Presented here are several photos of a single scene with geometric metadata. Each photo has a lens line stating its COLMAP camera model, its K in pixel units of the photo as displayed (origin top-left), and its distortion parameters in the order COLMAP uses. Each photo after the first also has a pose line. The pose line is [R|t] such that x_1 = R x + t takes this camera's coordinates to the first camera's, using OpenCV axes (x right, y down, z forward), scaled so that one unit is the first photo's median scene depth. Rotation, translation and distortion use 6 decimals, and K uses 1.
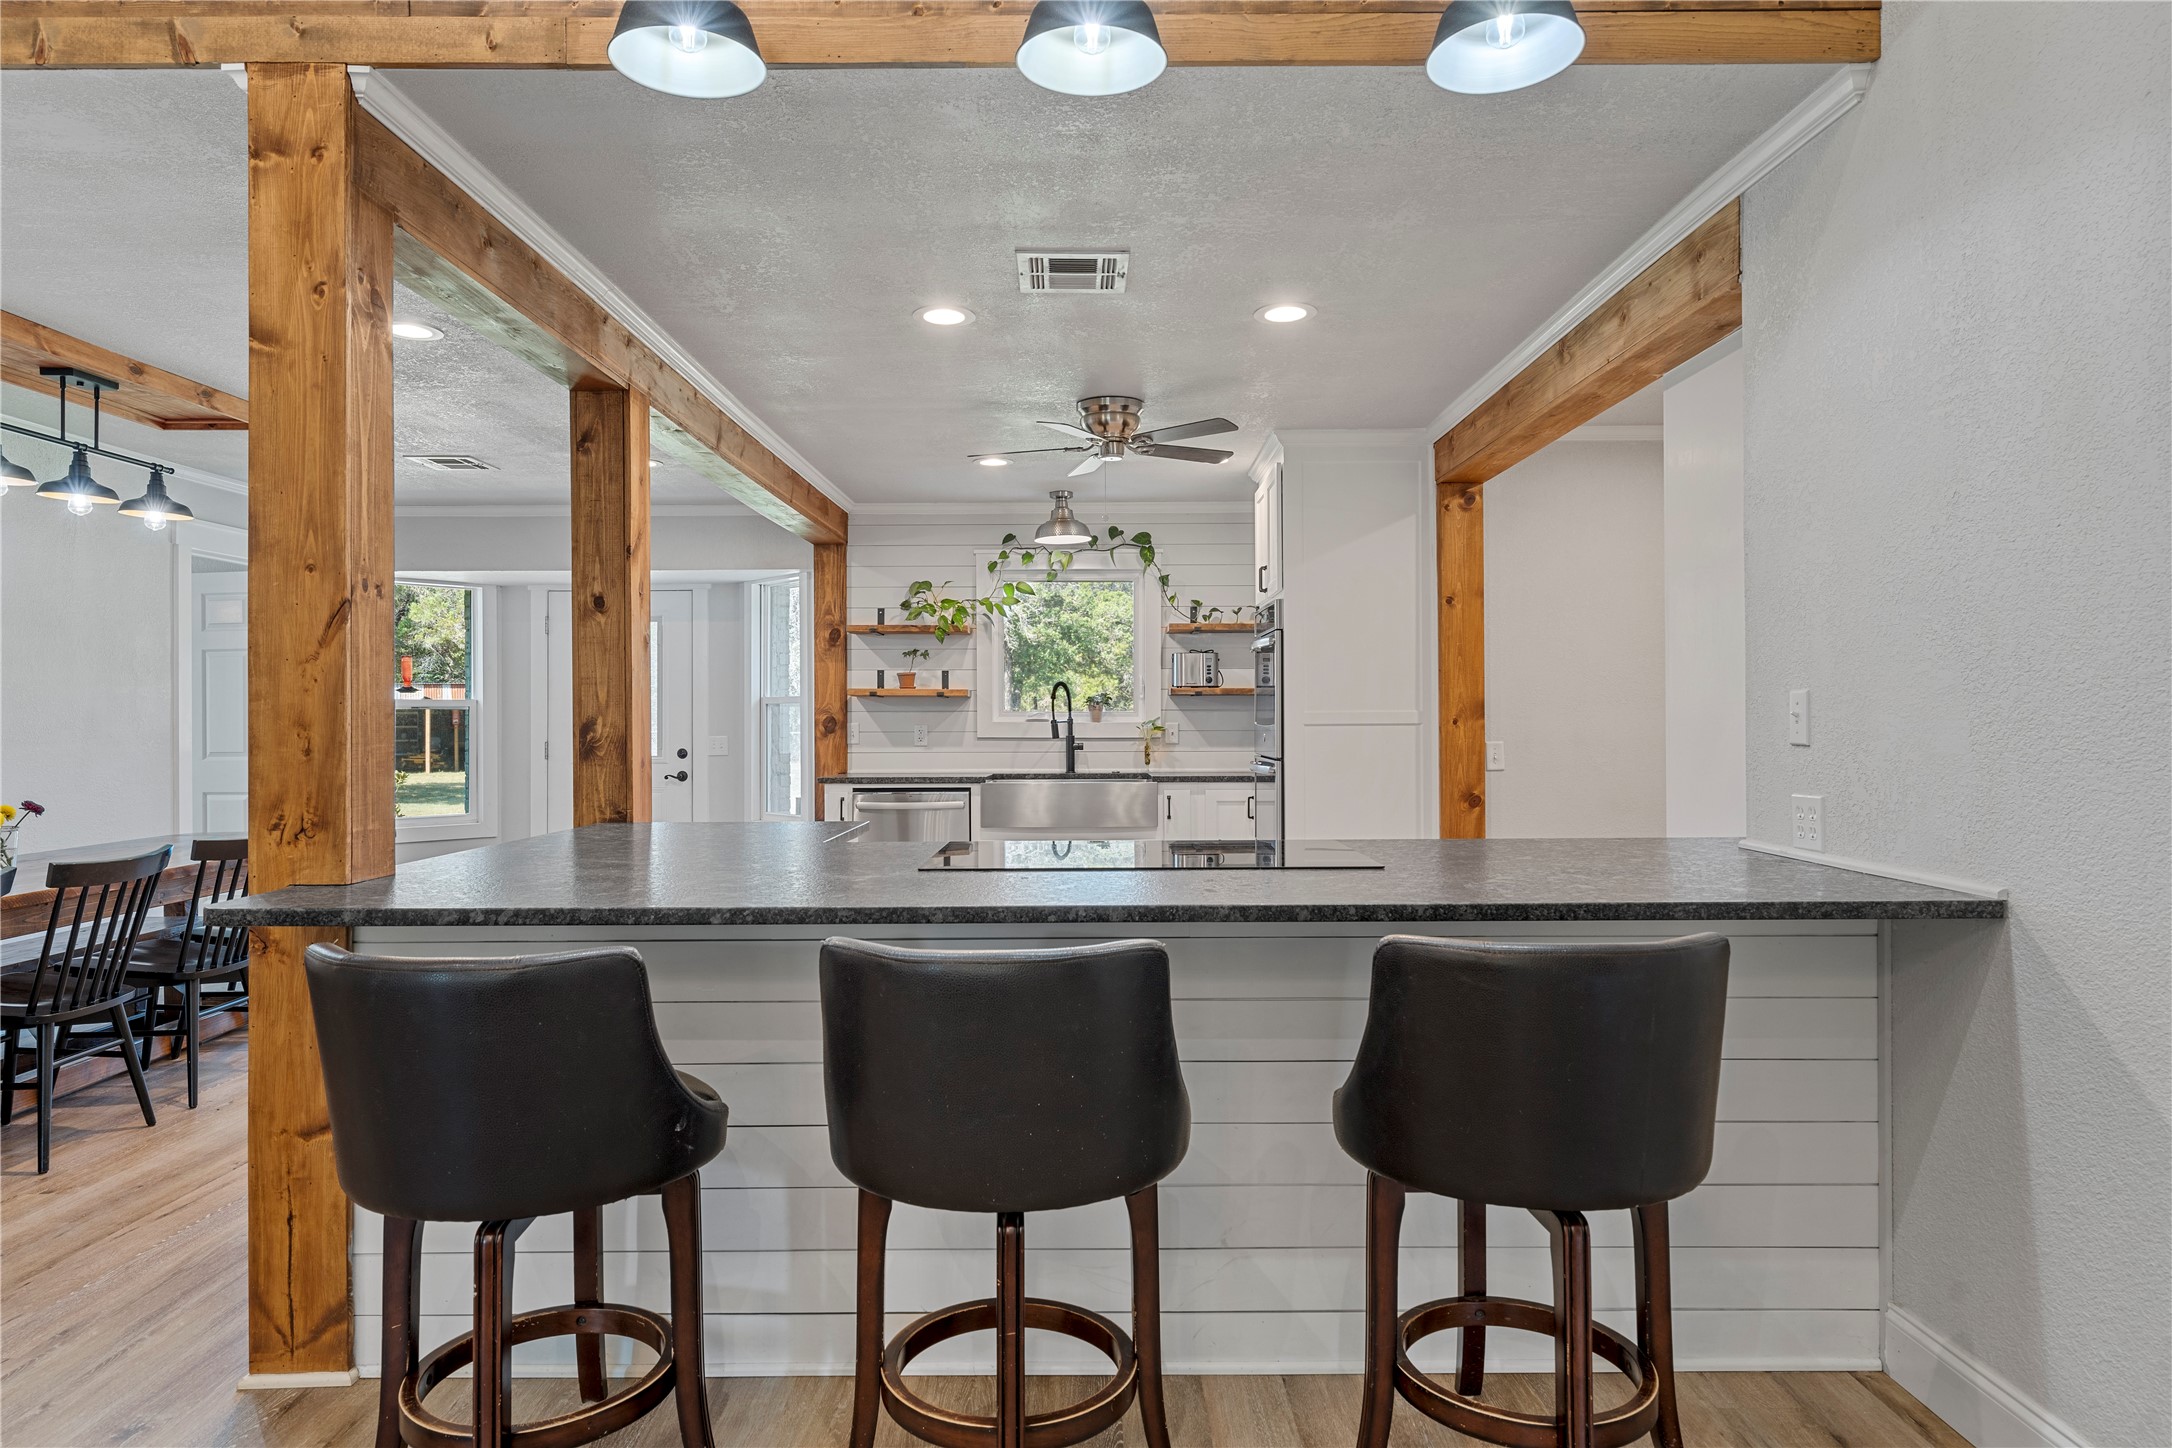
lens RADIAL K [[1255.9, 0, 1095.3], [0, 1255.9, 711.2], [0, 0, 1]] dist [0.000720, 0.001529]
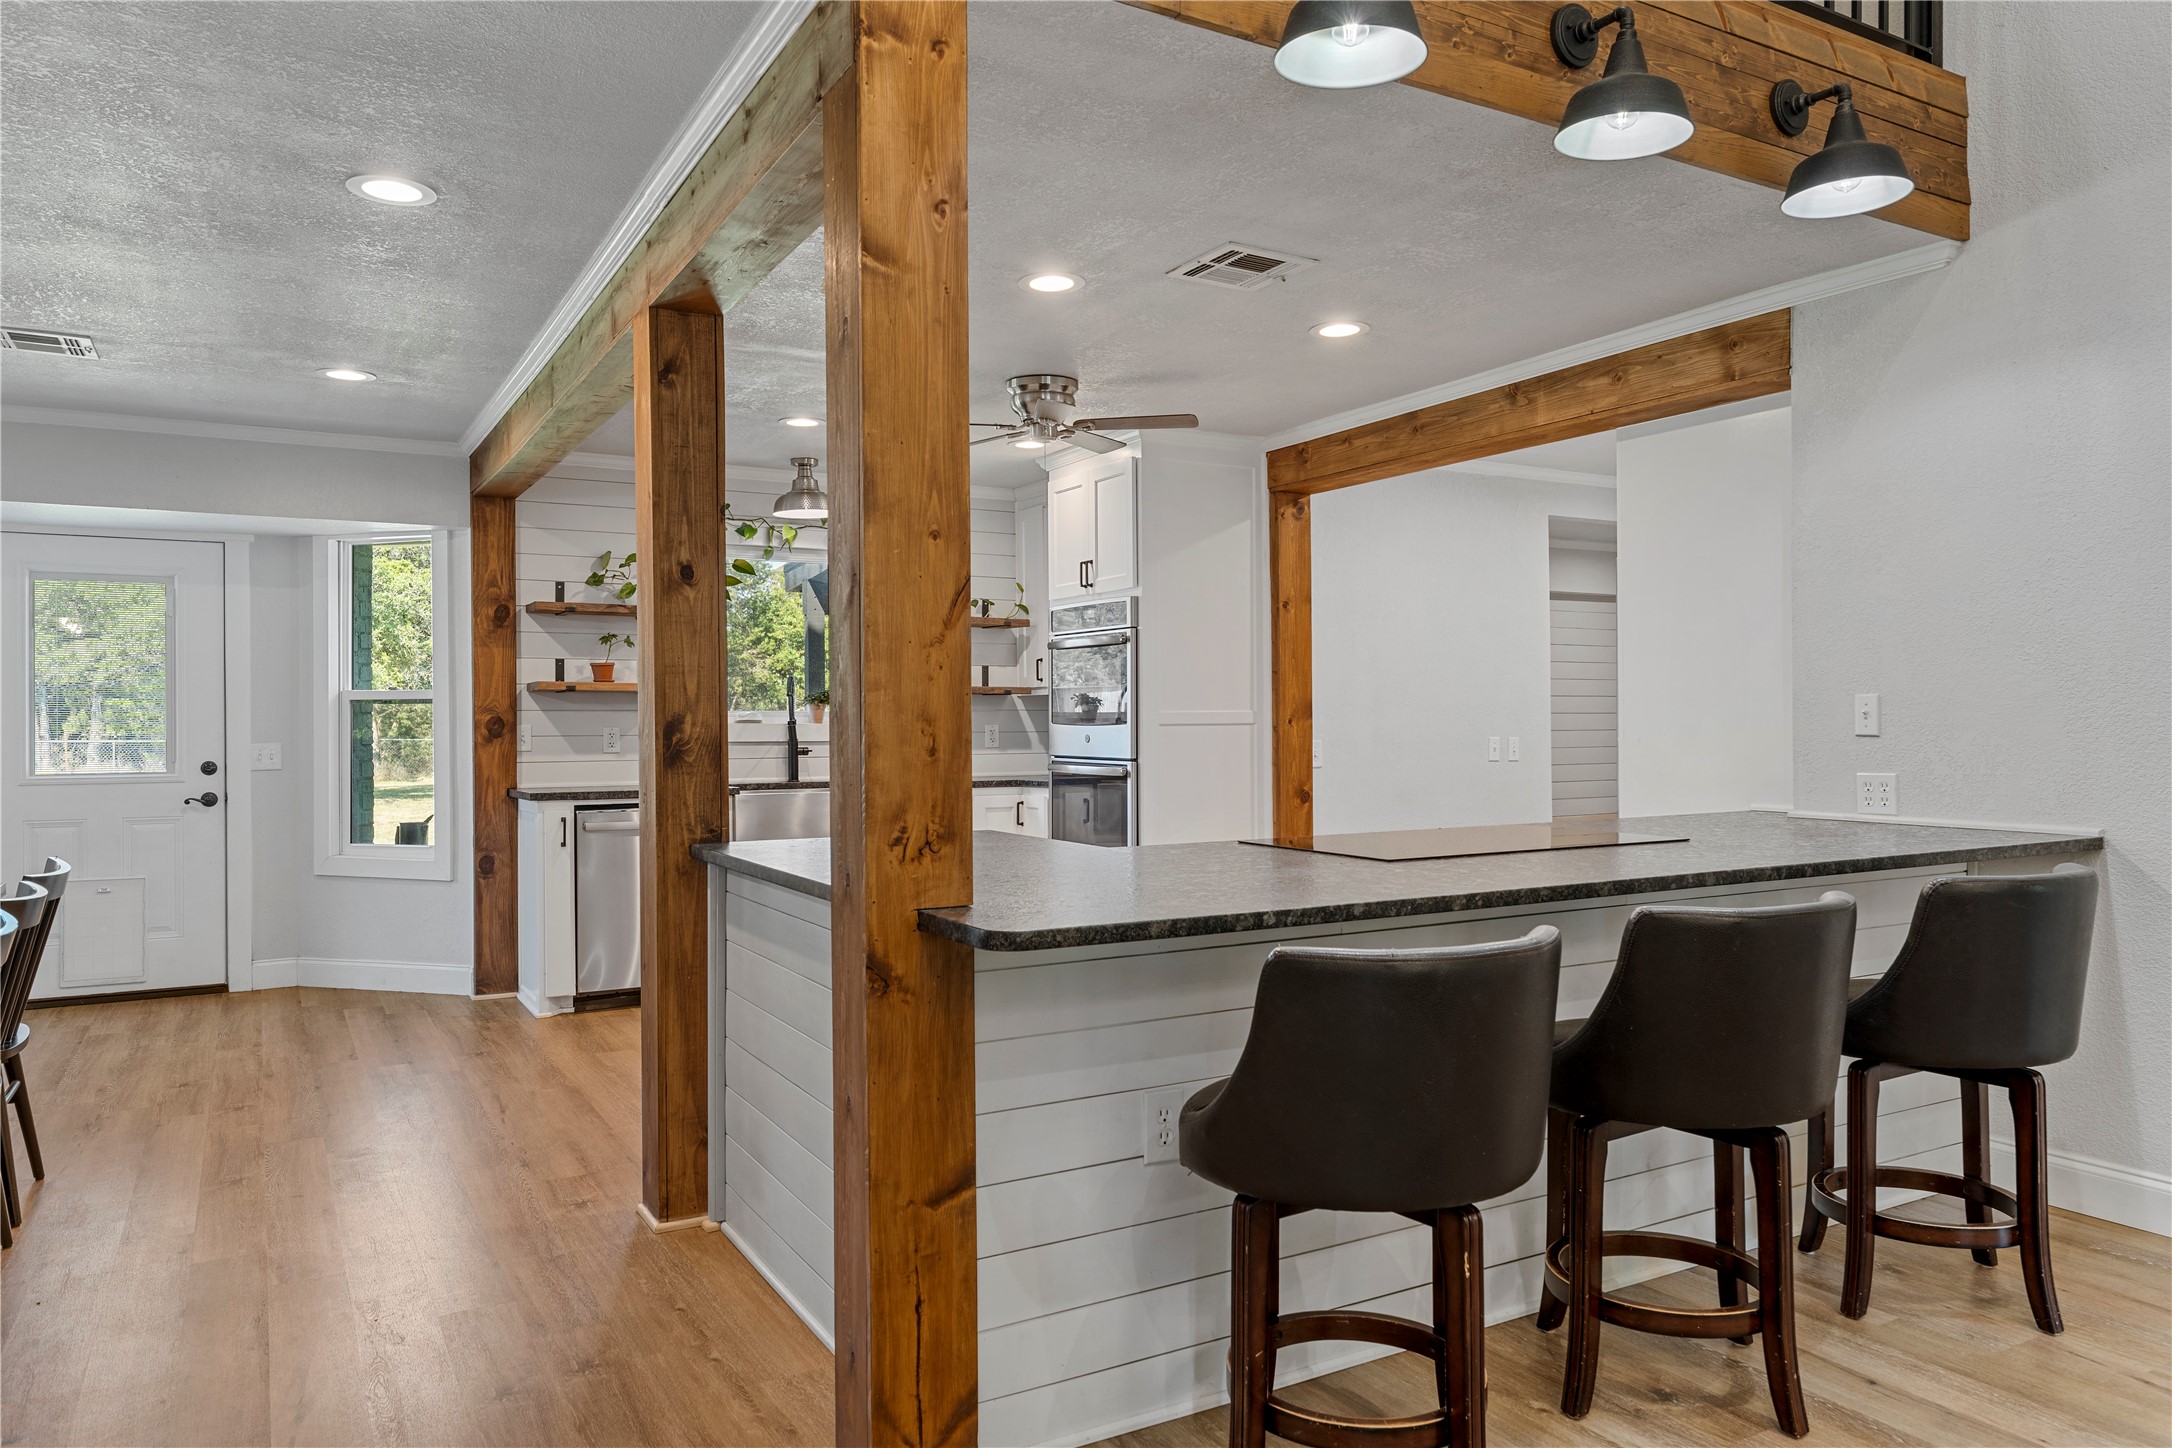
lens RADIAL K [[1441.1, 0, 1089.2], [0, 1441.1, 713.3], [0, 0, 1]] dist [0.001698, 0.009702]
pose [[0.865670, 0.002294, 0.500609, -0.635207], [-0.001951, 0.999997, -0.001208, 0.004699], [-0.500610, 0.000069, 0.865673, 0.064760]]
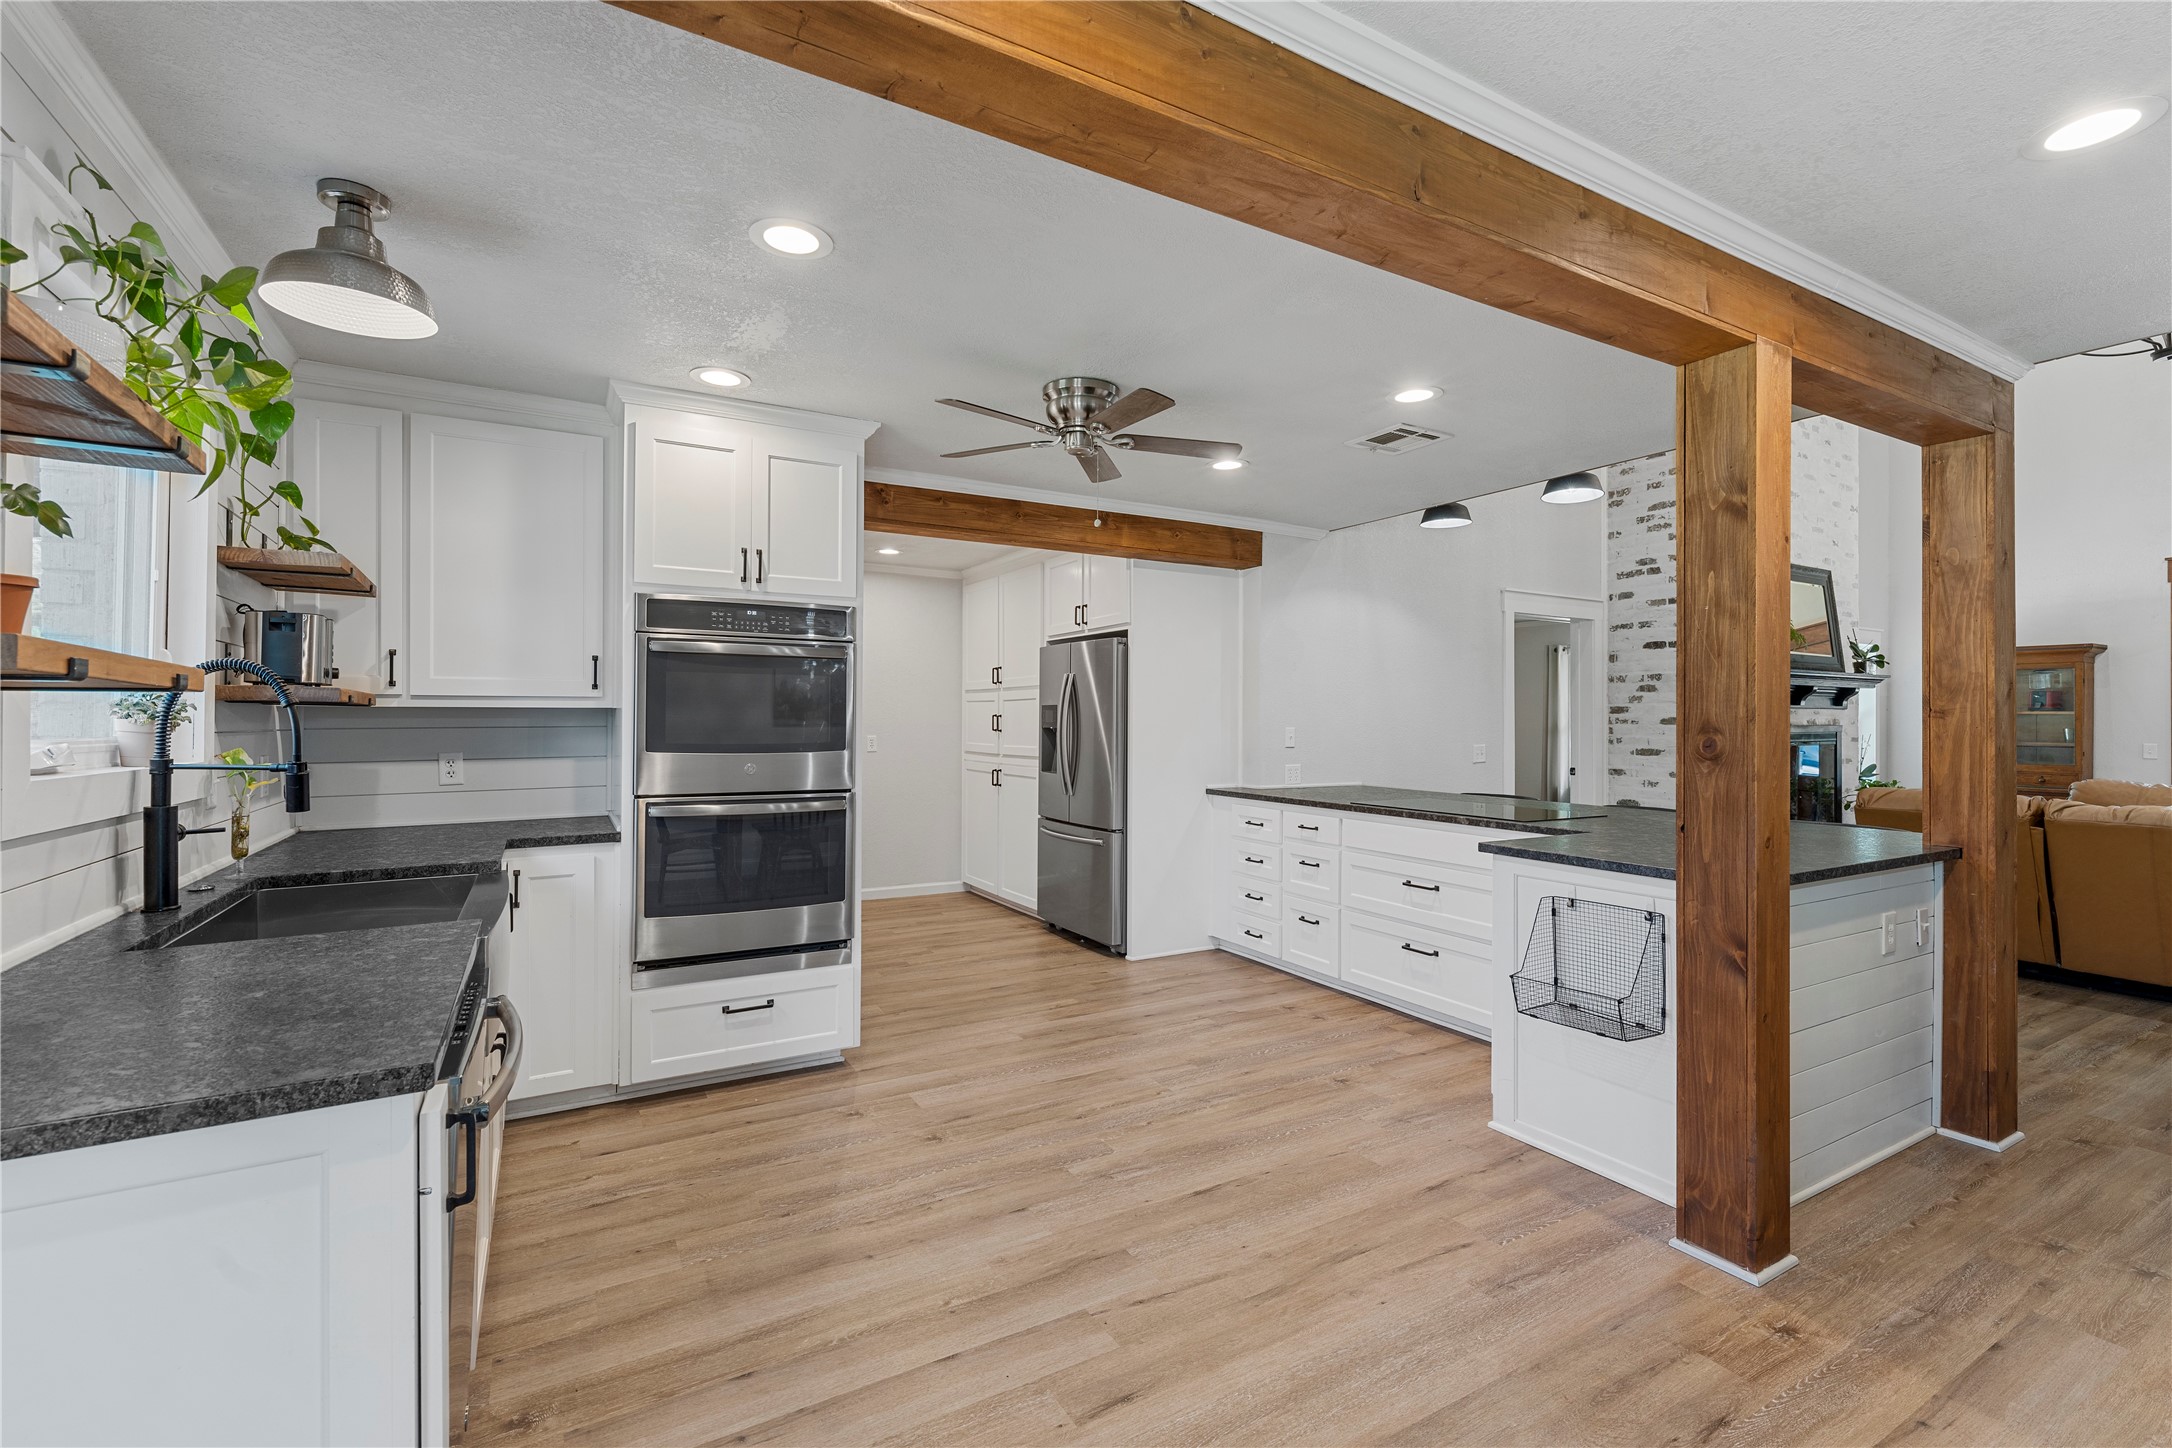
lens RADIAL K [[929.8, 0, 1088.2], [0, 929.8, 715.1], [0, 0, 1]] dist [0.006531, -0.002778]
pose [[-0.496525, 0.007466, 0.867991, -0.713033], [-0.007710, 0.999886, -0.013011, -0.009873], [-0.867988, -0.013153, -0.496410, 1.690598]]
